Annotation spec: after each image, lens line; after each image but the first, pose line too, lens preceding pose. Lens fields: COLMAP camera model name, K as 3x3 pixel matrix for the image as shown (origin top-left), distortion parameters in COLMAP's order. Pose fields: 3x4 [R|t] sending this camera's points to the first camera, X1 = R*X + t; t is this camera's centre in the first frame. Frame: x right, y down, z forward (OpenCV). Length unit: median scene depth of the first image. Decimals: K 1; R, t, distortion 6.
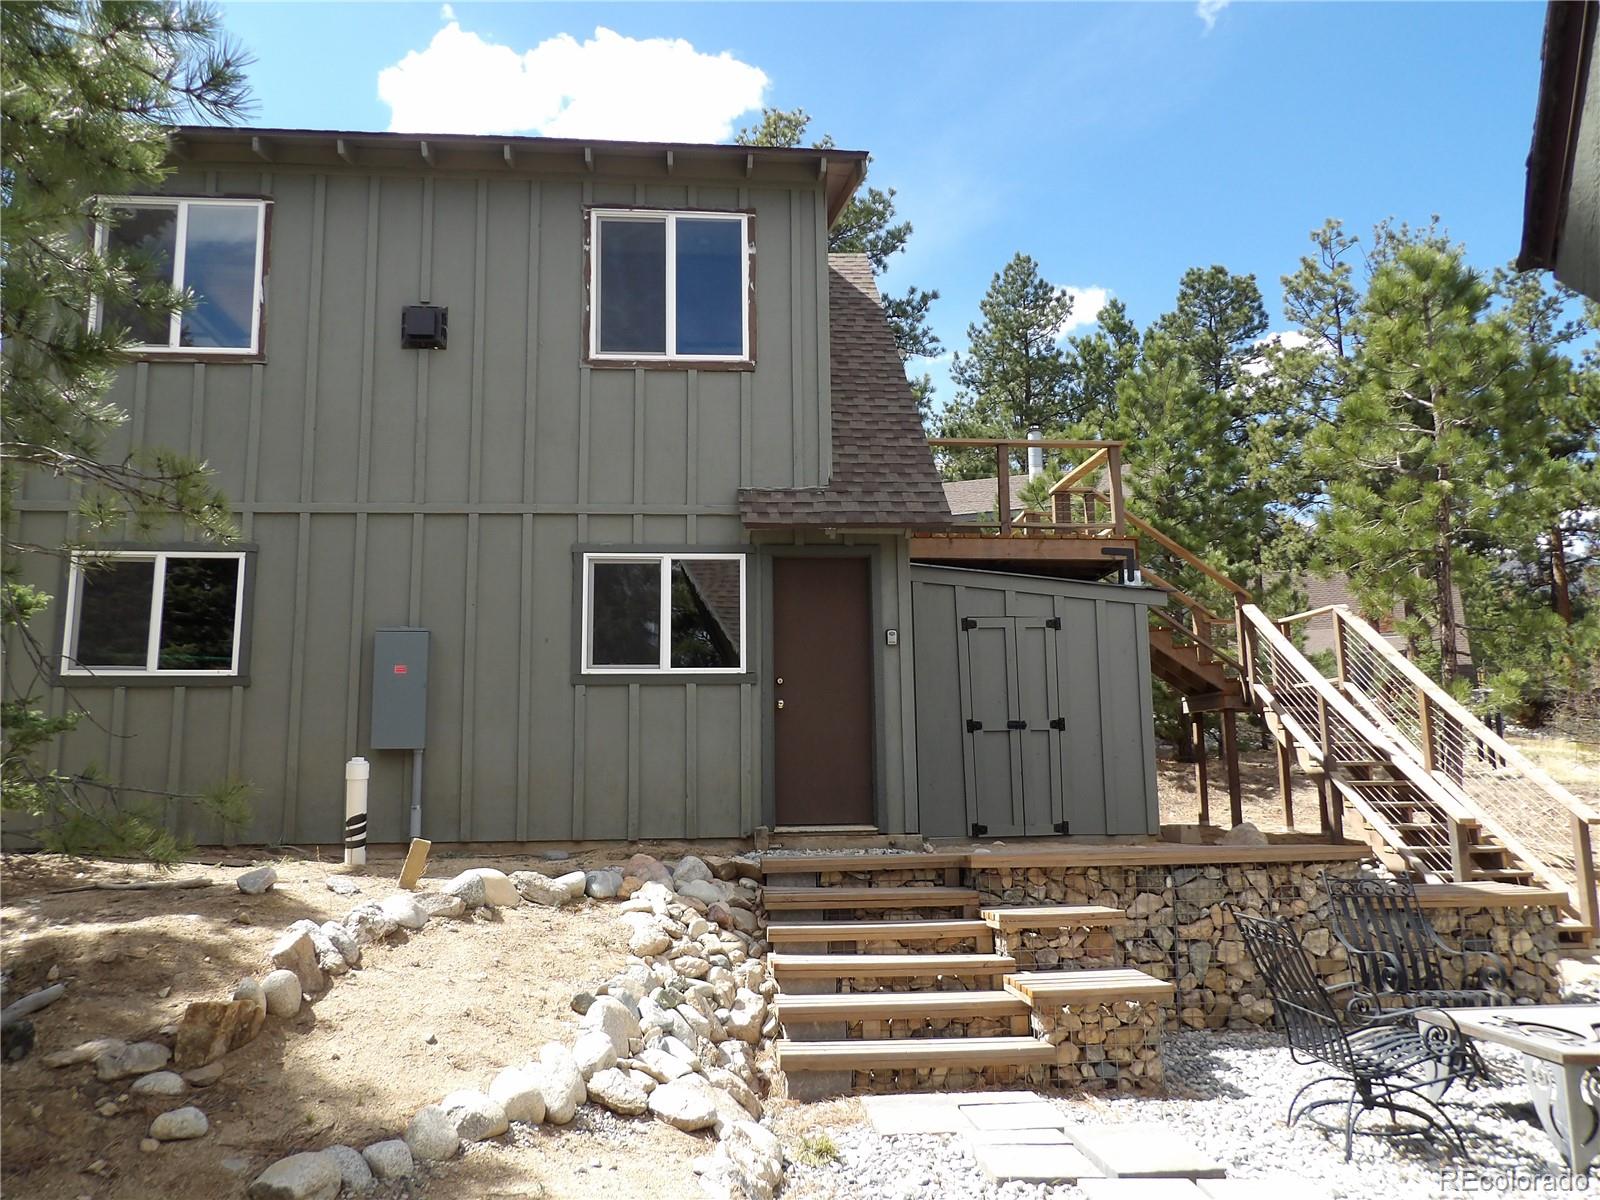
lens RADIAL K [[1144.7, 0, 789.4], [0, 1144.7, 607.6], [0, 0, 1]] dist [-0.050209, 0.068098]
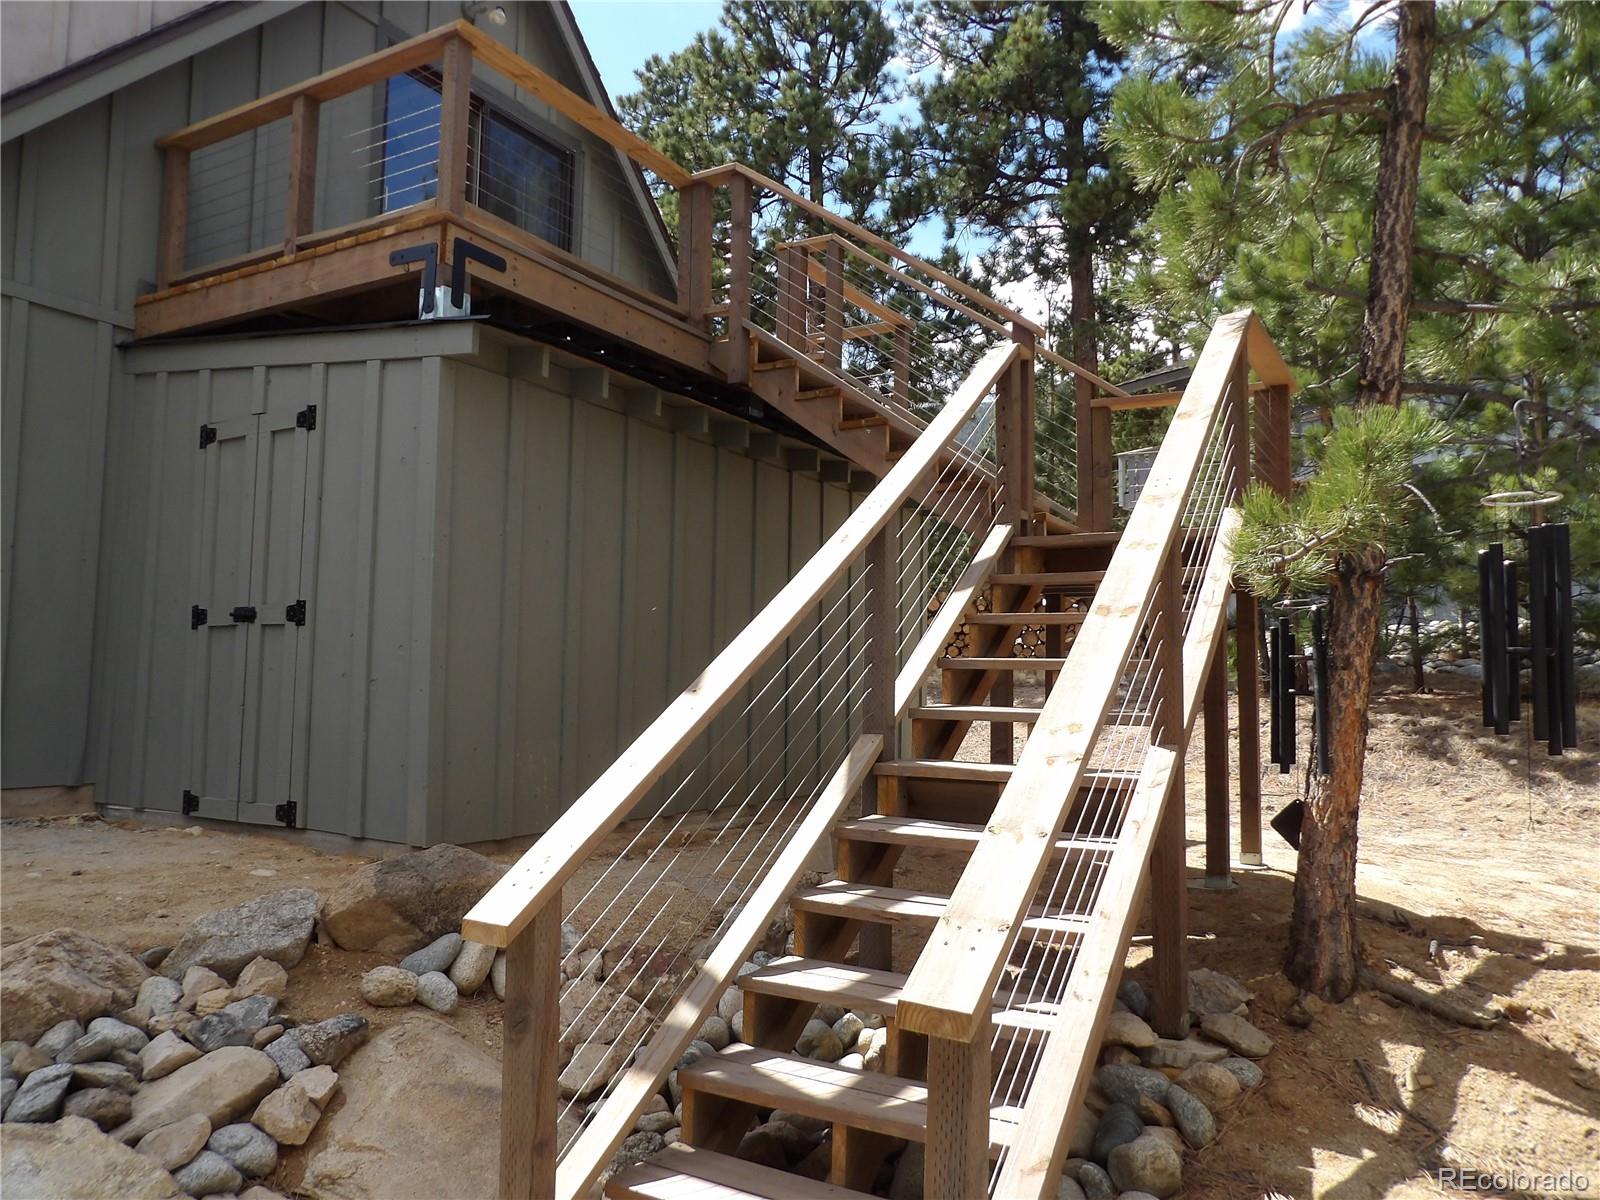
lens RADIAL K [[1144.7, 0, 789.4], [0, 1144.7, 607.6], [0, 0, 1]] dist [-0.050209, 0.068098]
pose [[0.825650, -0.014873, -0.563986, 0.845262], [0.056189, 0.996850, 0.055970, 0.100196], [0.561377, -0.077902, 0.823885, 0.841199]]
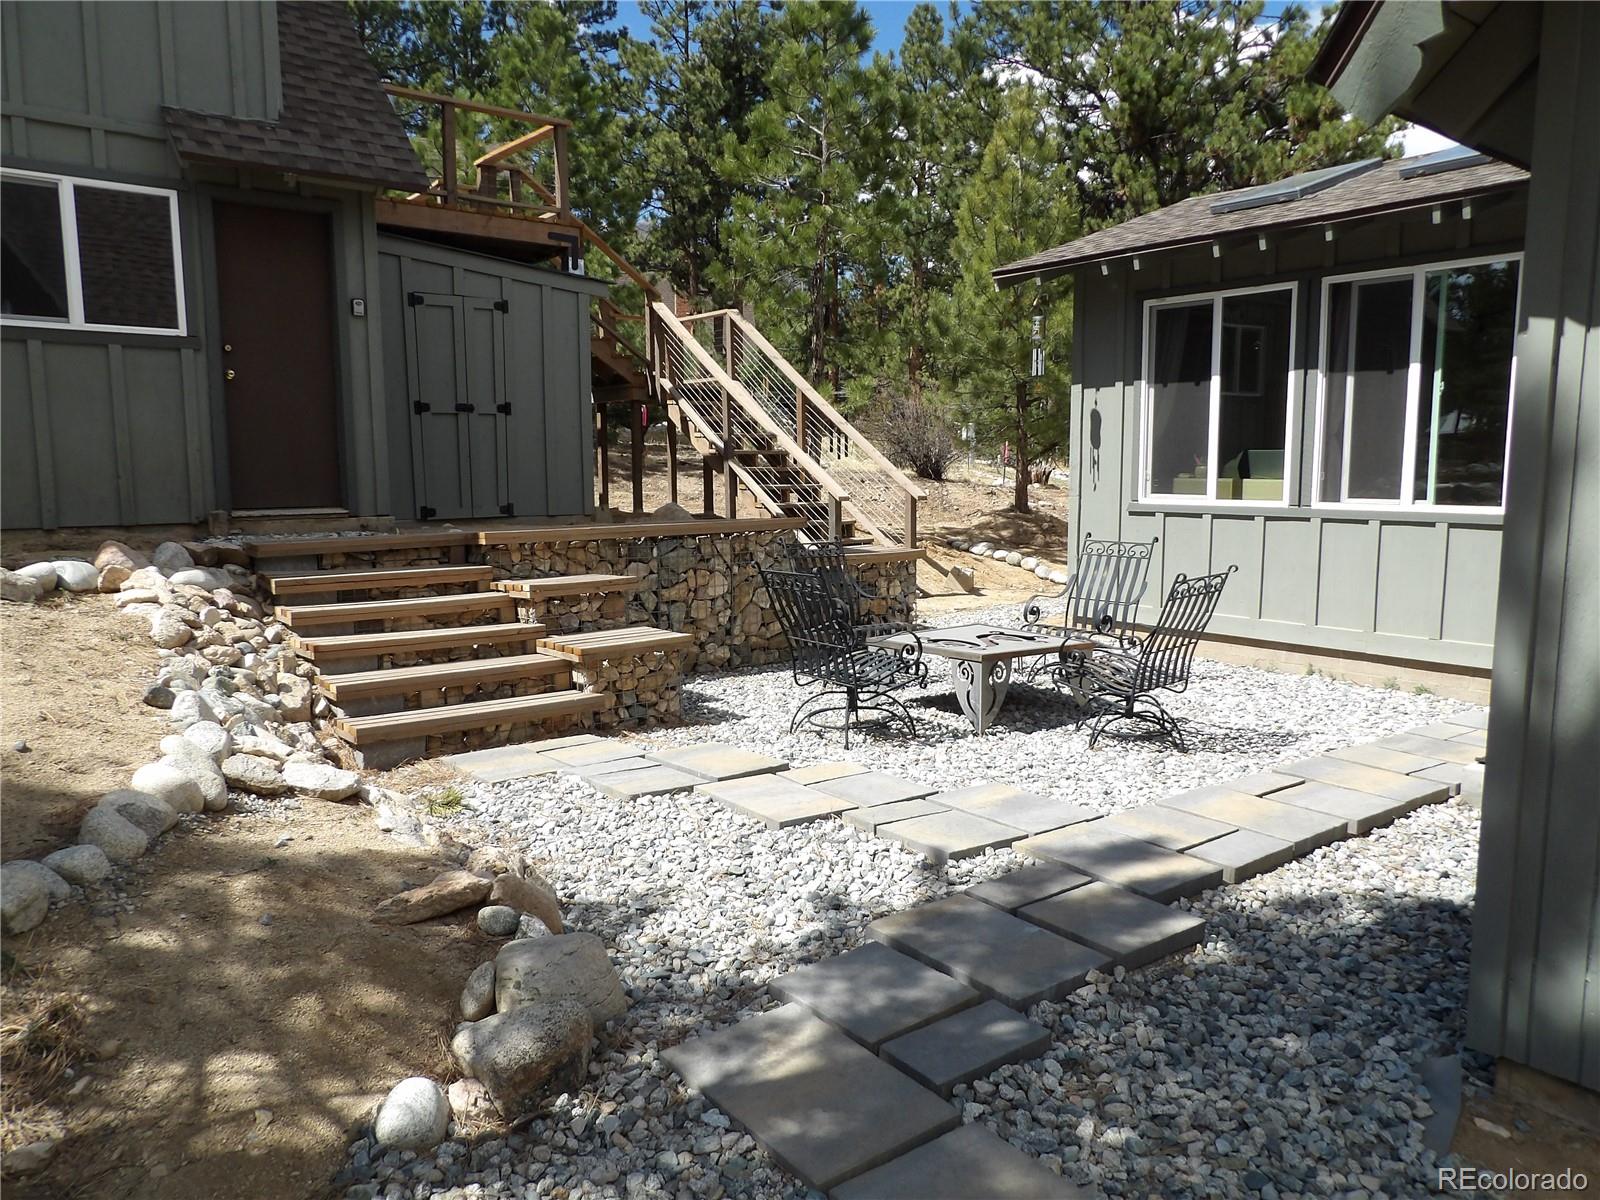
lens RADIAL K [[1144.7, 0, 789.4], [0, 1144.7, 607.6], [0, 0, 1]] dist [-0.050209, 0.068098]
pose [[0.831992, -0.061545, 0.551363, -0.146498], [-0.086812, 0.967143, 0.238953, 0.011411], [-0.547953, -0.246672, 0.799312, 0.012278]]
